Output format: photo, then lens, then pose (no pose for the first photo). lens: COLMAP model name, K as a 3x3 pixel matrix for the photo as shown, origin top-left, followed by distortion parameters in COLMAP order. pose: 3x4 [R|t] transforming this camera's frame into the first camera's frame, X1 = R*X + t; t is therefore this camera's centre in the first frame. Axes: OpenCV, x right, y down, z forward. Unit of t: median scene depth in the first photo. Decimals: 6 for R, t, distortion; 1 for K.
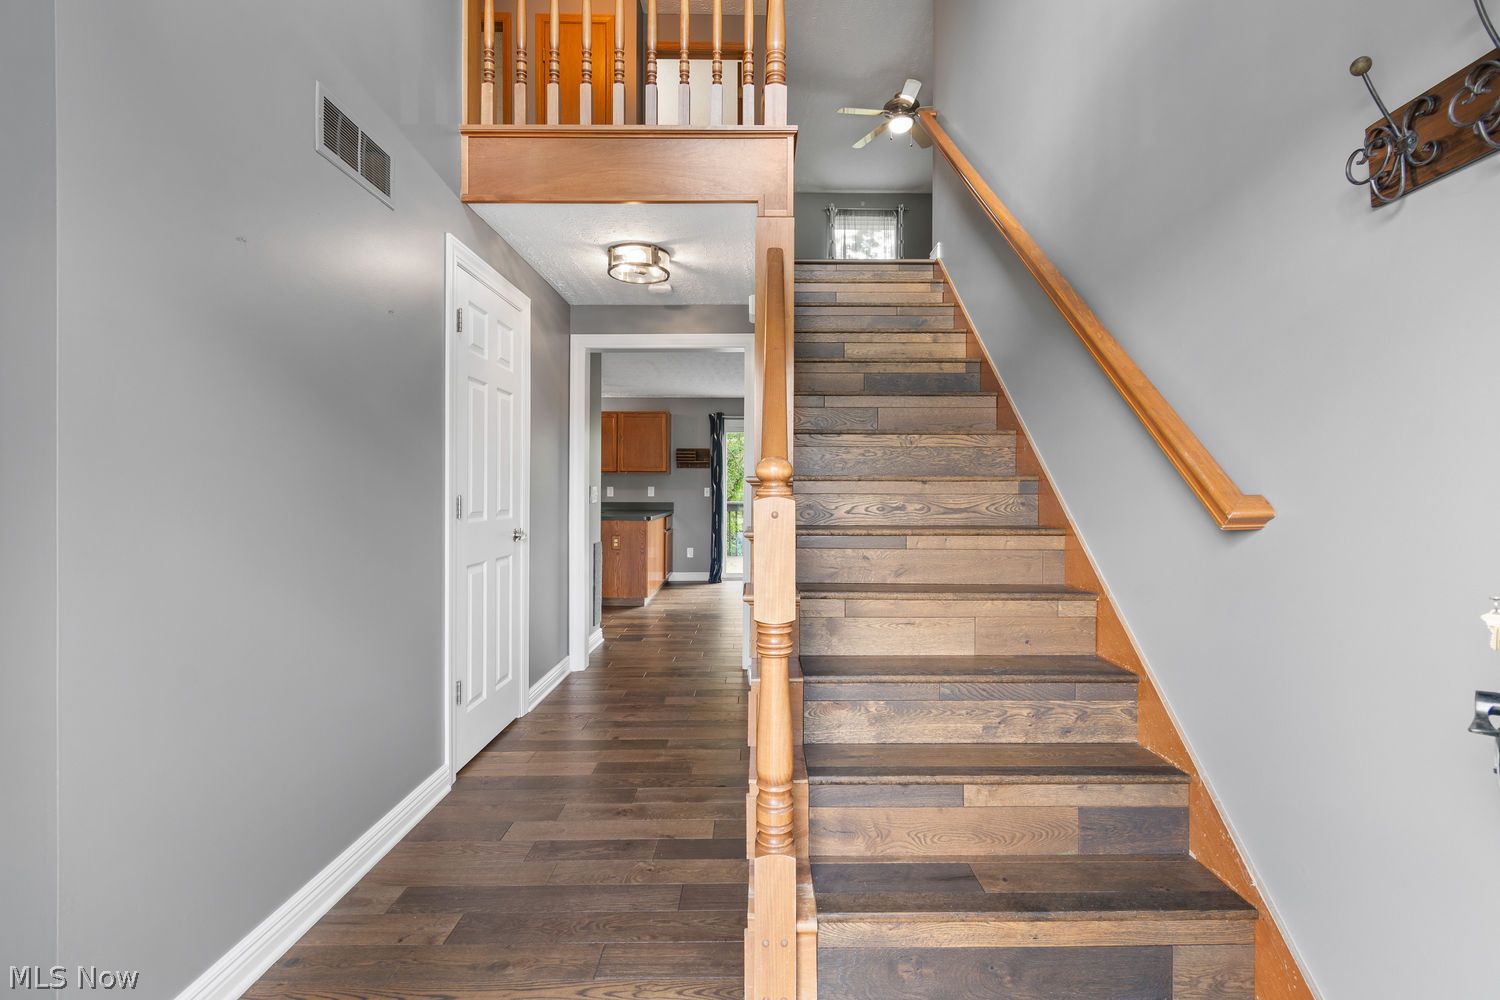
lens RADIAL K [[665.6, 0, 747.9], [0, 665.6, 500.6], [0, 0, 1]] dist [0.002673, -0.002510]
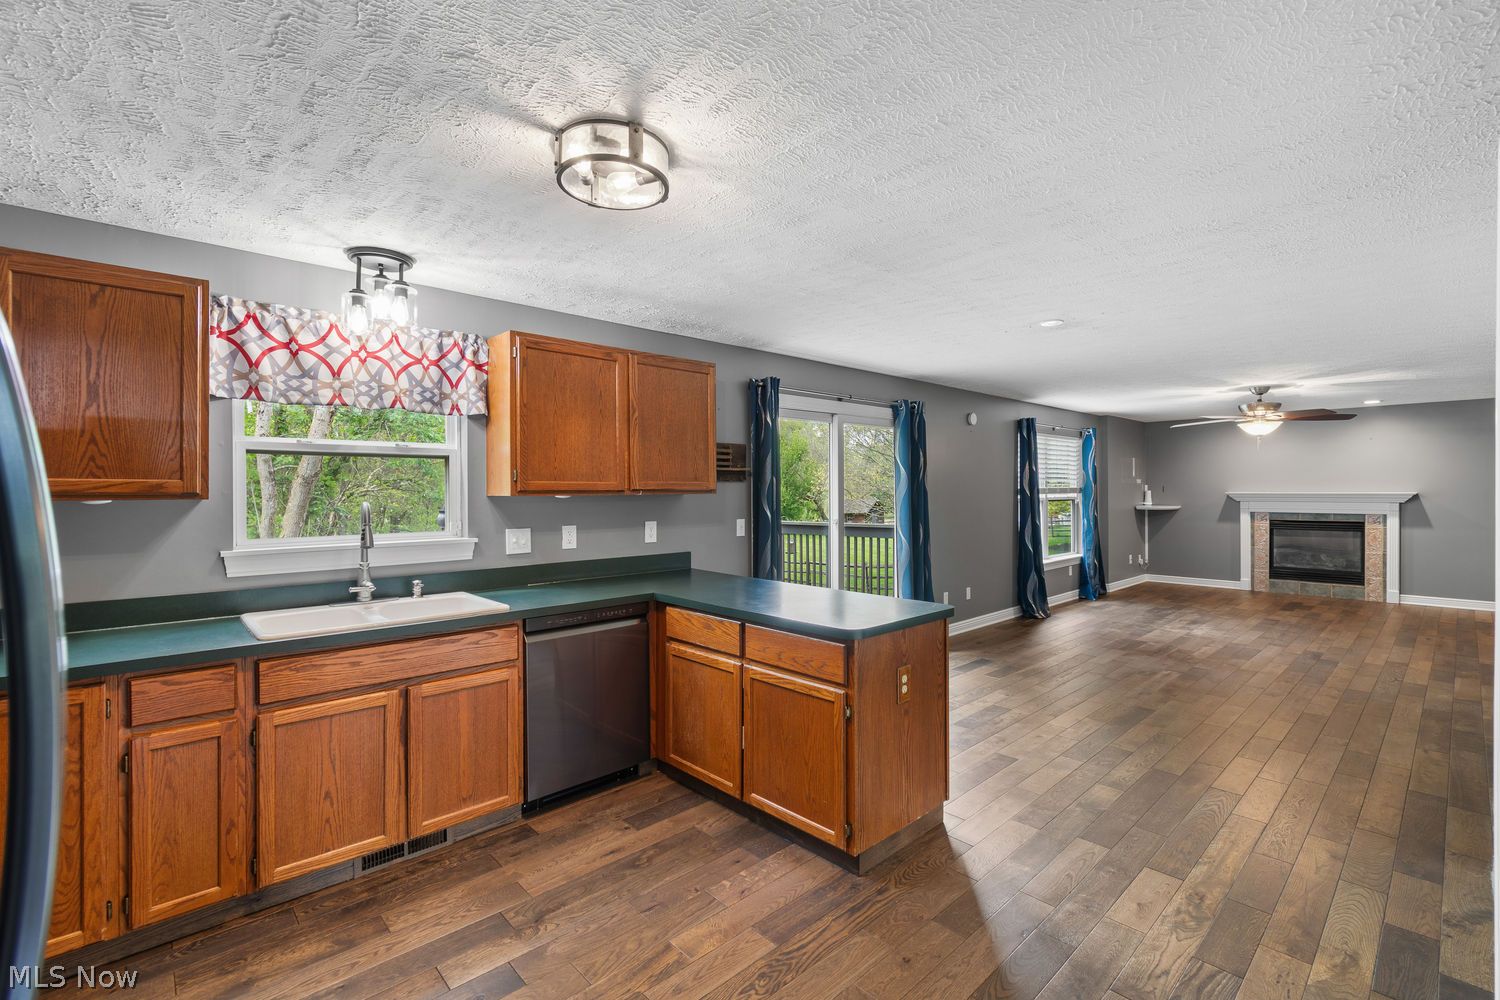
lens RADIAL K [[665.6, 0, 769.2], [0, 665.6, 493.7], [0, 0, 1]] dist [0.002673, -0.002510]
pose [[0.732797, -0.011023, 0.680358, -0.402188], [0.004205, 0.999923, 0.011672, -0.045287], [-0.680434, -0.005692, 0.732787, 0.606275]]
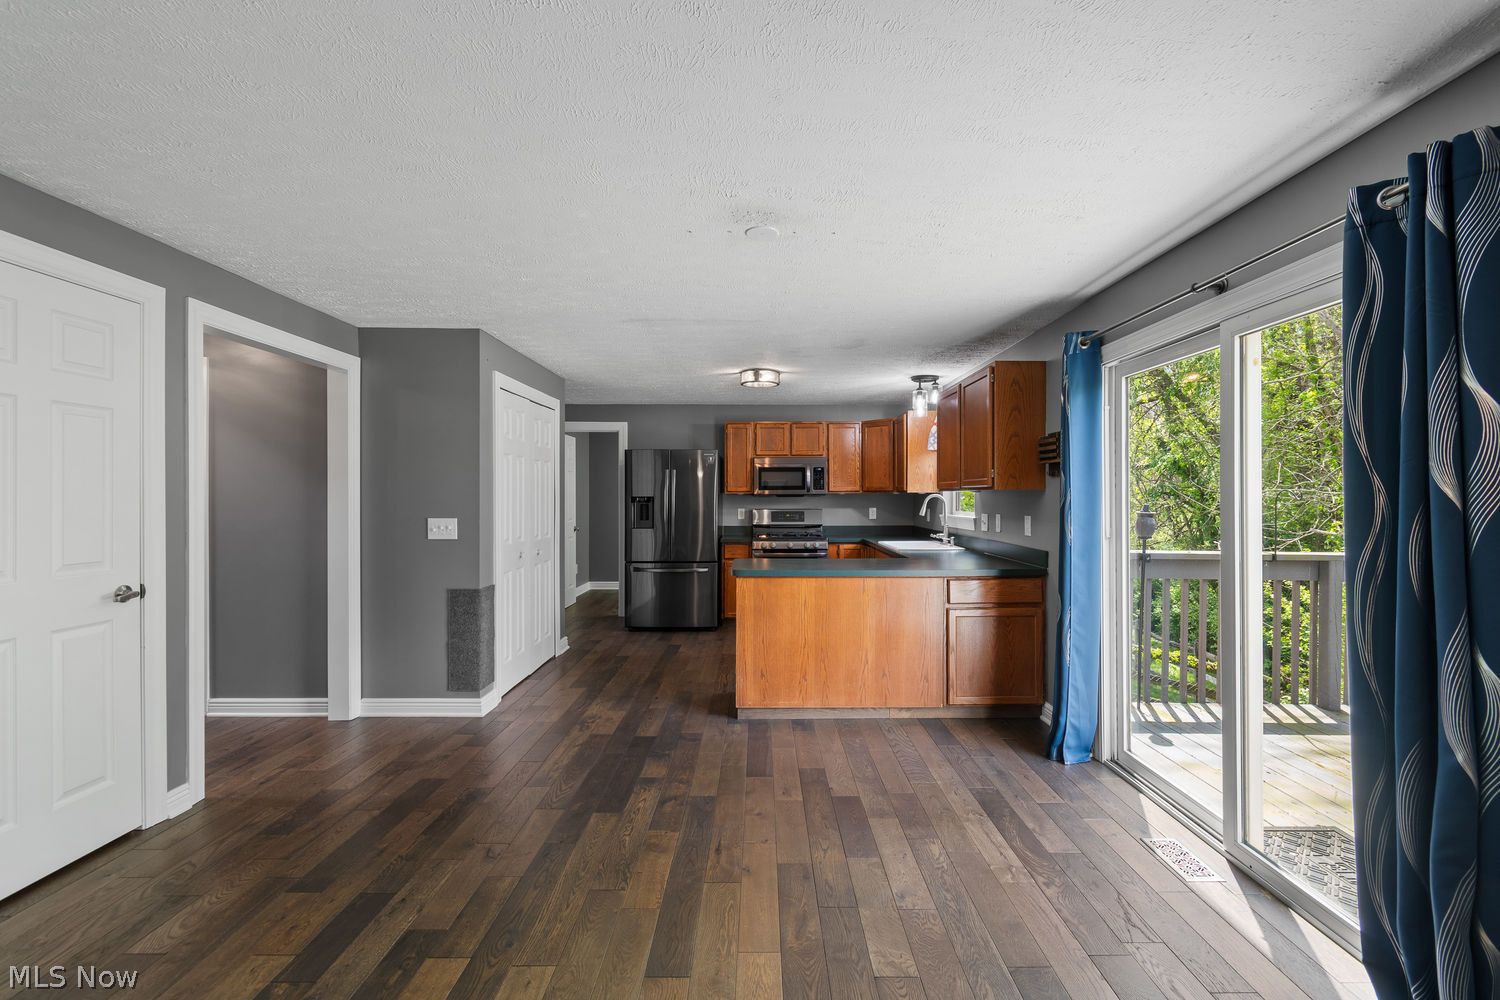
lens RADIAL K [[665.6, 0, 747.3], [0, 665.6, 496.7], [0, 0, 1]] dist [0.002673, -0.002510]
pose [[-0.035502, -0.003932, -0.999362, 0.356780], [0.003667, 0.999985, -0.004065, -0.033659], [0.999363, -0.003809, -0.035487, 0.813479]]
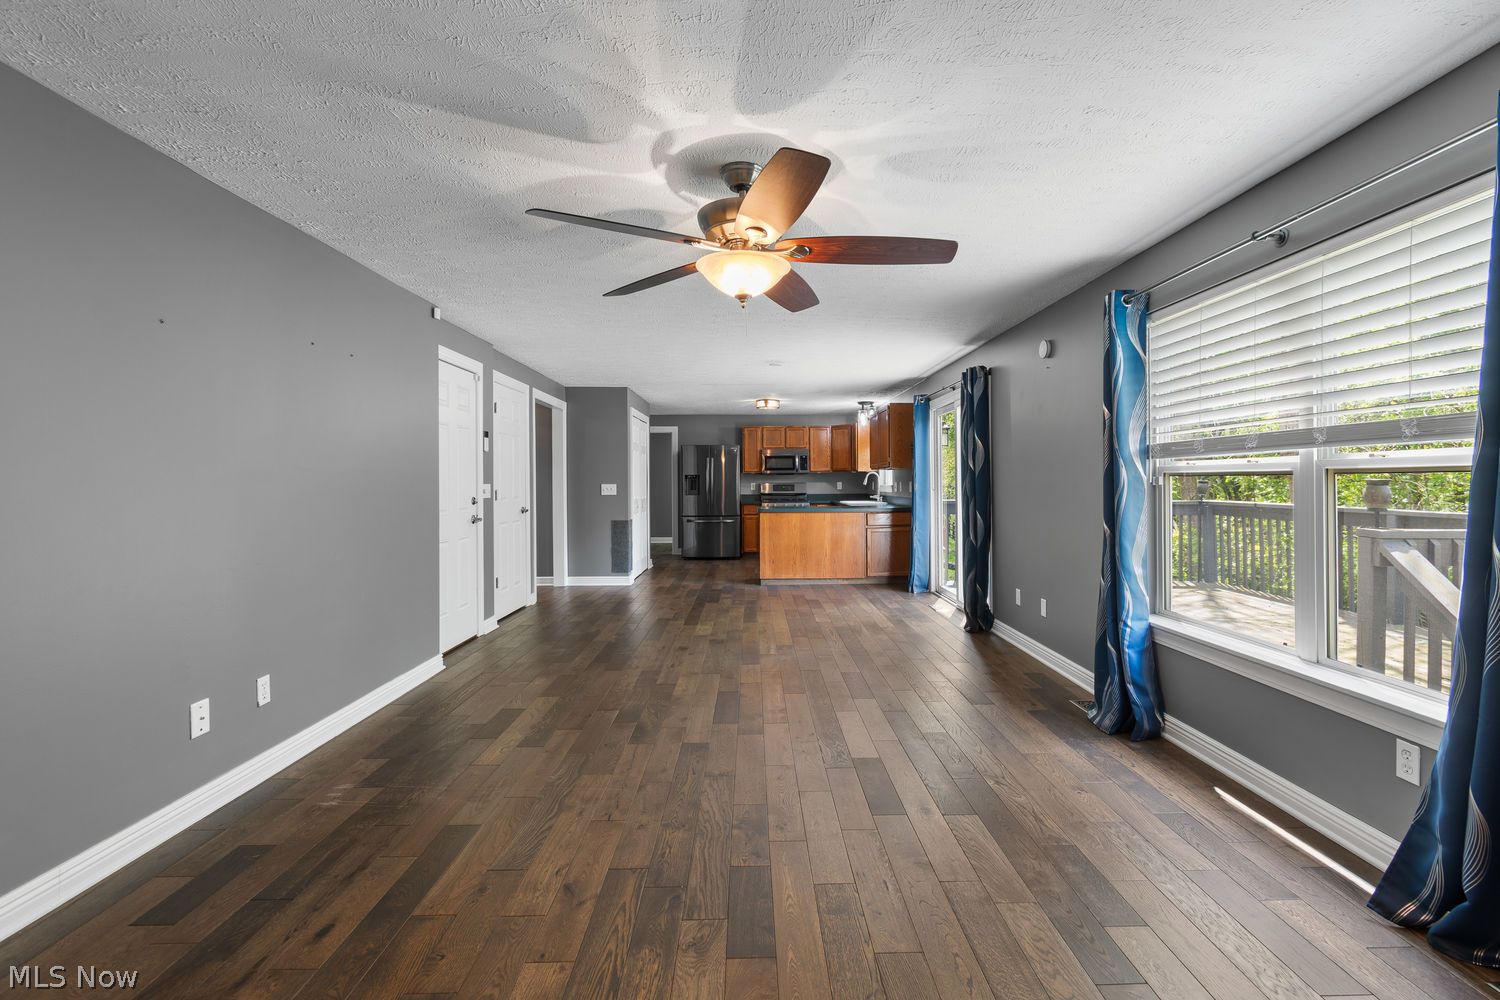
lens RADIAL K [[665.6, 0, 756.0], [0, 665.6, 486.1], [0, 0, 1]] dist [0.002673, -0.002510]
pose [[-0.007871, 0.002680, -0.999965, 0.806921], [0.009719, 0.999949, 0.002603, -0.018956], [0.999922, -0.009698, -0.007896, 0.791098]]
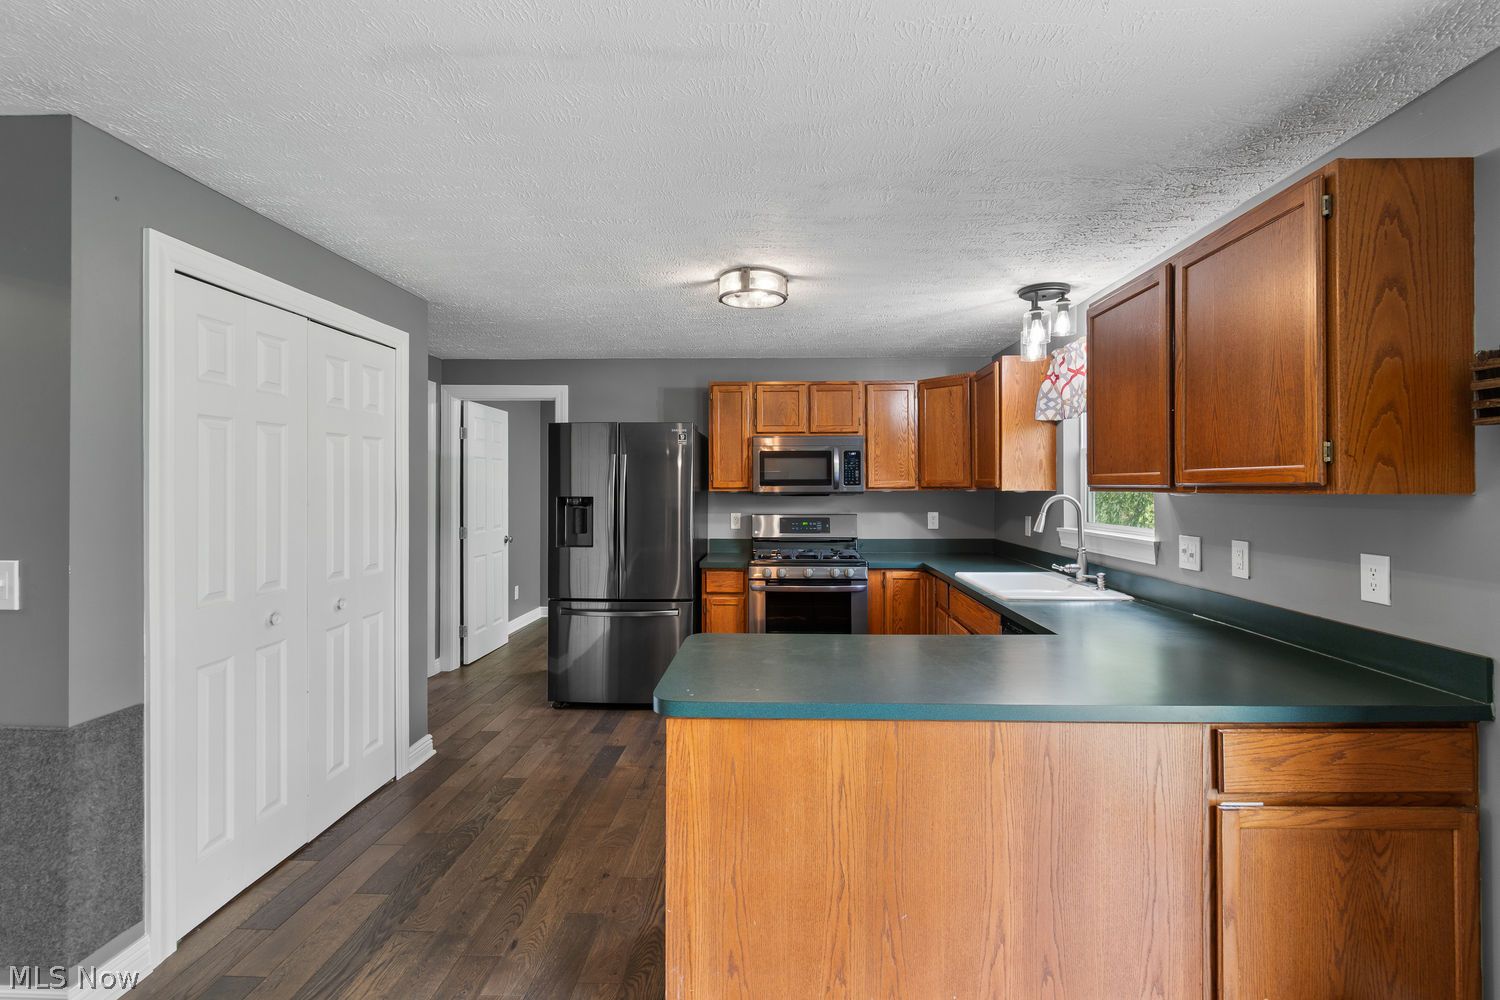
lens RADIAL K [[665.6, 0, 746.3], [0, 665.6, 483.0], [0, 0, 1]] dist [0.002673, -0.002510]
pose [[-0.068606, -0.010934, -0.997584, 0.073751], [0.003891, 0.999929, -0.011228, -0.041496], [0.997636, -0.004652, -0.068559, 0.823994]]
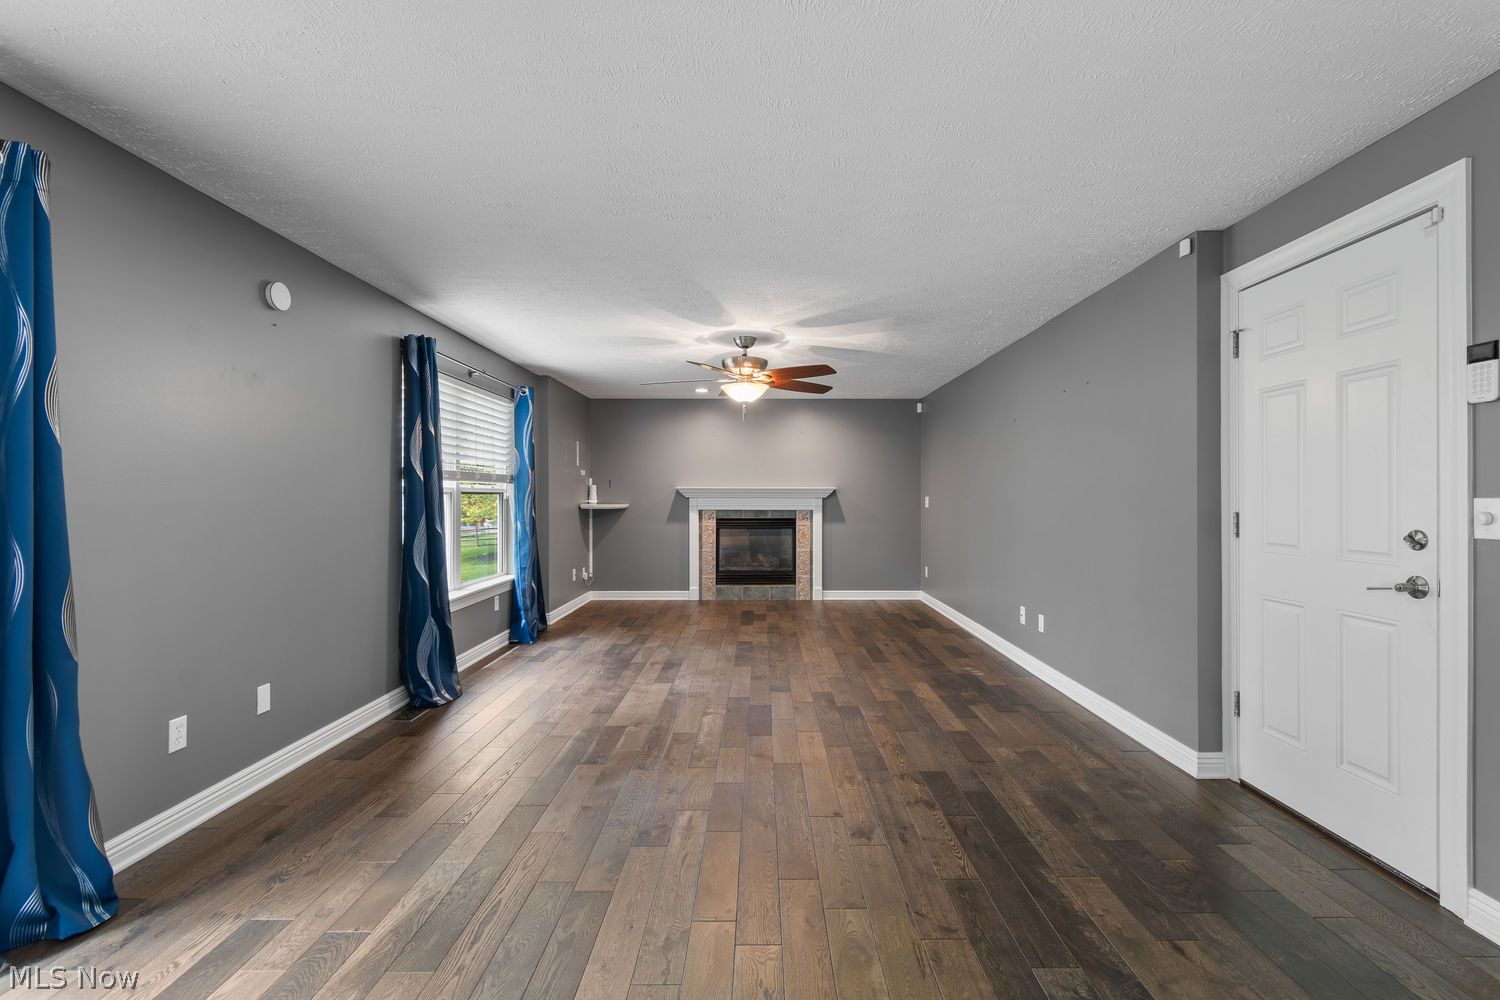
lens RADIAL K [[665.6, 0, 755.1], [0, 665.6, 495.5], [0, 0, 1]] dist [0.002673, -0.002510]
pose [[0.026801, -0.001926, 0.999639, -0.036153], [-0.002969, 0.999994, 0.002007, -0.022250], [-0.999636, -0.003021, 0.026796, 0.760197]]
